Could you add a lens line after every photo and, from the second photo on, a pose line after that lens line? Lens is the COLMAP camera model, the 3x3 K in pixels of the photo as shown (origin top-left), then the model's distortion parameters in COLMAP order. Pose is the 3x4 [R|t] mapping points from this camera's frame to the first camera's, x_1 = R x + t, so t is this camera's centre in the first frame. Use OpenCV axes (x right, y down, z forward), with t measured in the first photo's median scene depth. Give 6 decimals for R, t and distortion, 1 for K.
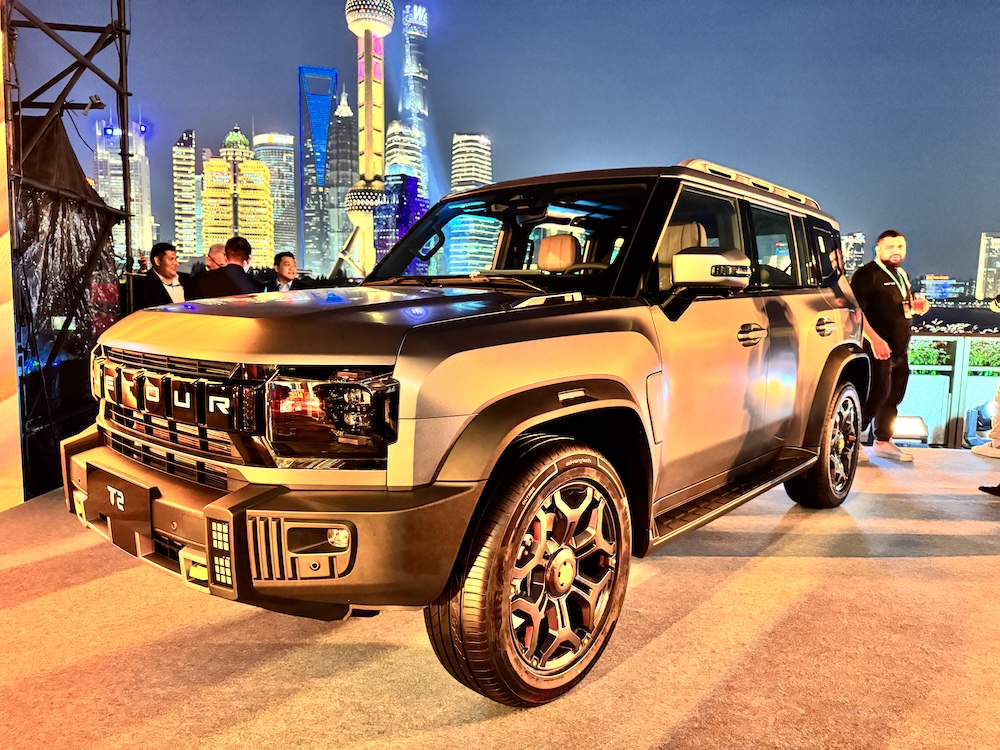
lens RADIAL K [[756.6, 0, 500.0], [0, 756.6, 375.0], [0, 0, 1]] dist [-0.001132, -0.007195]
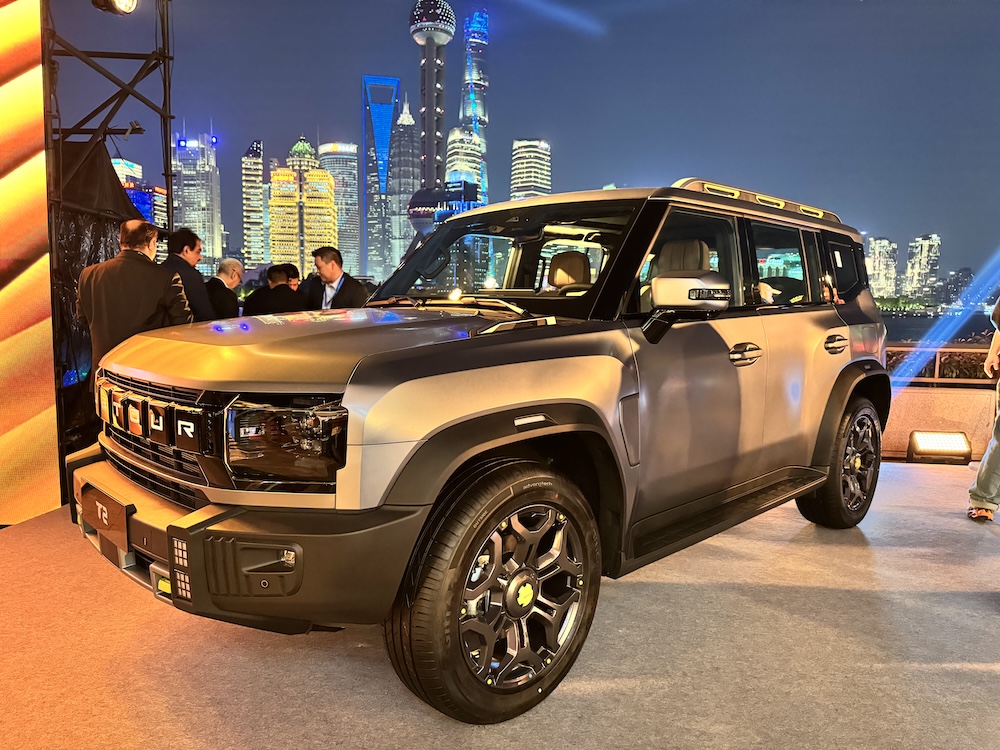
lens RADIAL K [[753.7, 0, 500.0], [0, 753.7, 375.0], [0, 0, 1]] dist [0.014168, -0.026609]
pose [[0.996969, 0.005256, -0.077626, 0.126928], [-0.005735, 0.999966, -0.005942, -0.027306], [0.077593, 0.006370, 0.996965, -0.022297]]
